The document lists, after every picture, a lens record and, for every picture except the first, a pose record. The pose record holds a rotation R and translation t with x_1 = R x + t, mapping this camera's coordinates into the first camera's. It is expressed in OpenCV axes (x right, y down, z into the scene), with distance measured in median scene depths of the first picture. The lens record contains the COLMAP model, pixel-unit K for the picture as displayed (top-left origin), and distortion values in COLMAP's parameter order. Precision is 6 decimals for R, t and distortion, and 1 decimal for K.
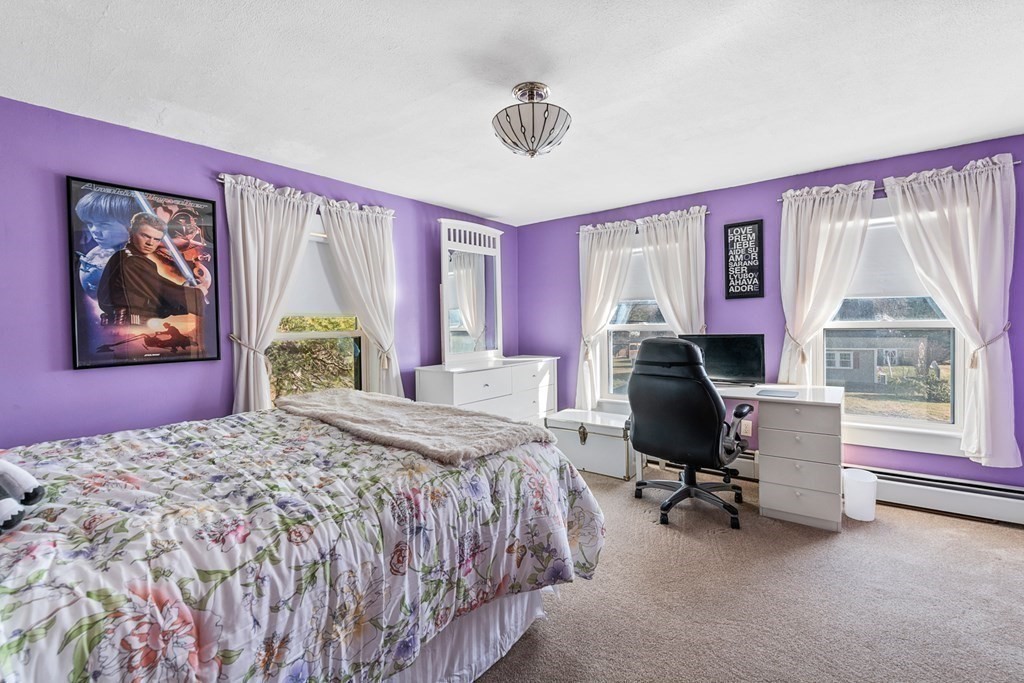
lens RADIAL K [[455.3, 0, 517.5], [0, 455.3, 334.6], [0, 0, 1]] dist [-0.013130, -0.000664]
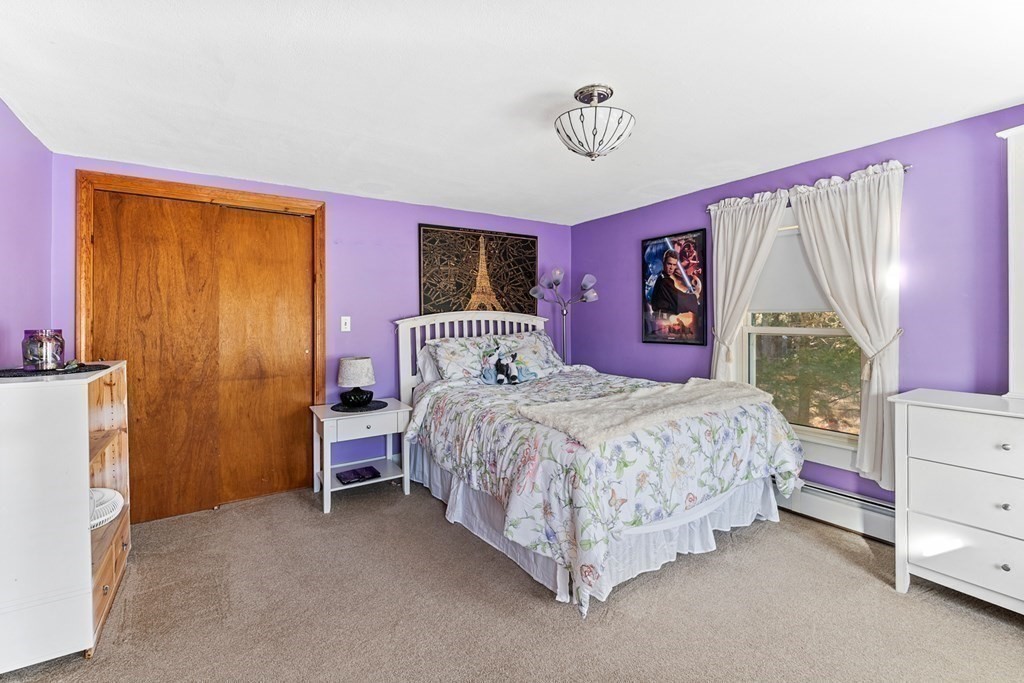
lens RADIAL K [[455.3, 0, 517.5], [0, 455.3, 334.6], [0, 0, 1]] dist [-0.013130, -0.000664]
pose [[-0.322959, 0.046539, -0.945268, 0.868838], [-0.015698, 0.998389, 0.054517, -0.045885], [0.946283, 0.032445, -0.321708, 0.987051]]
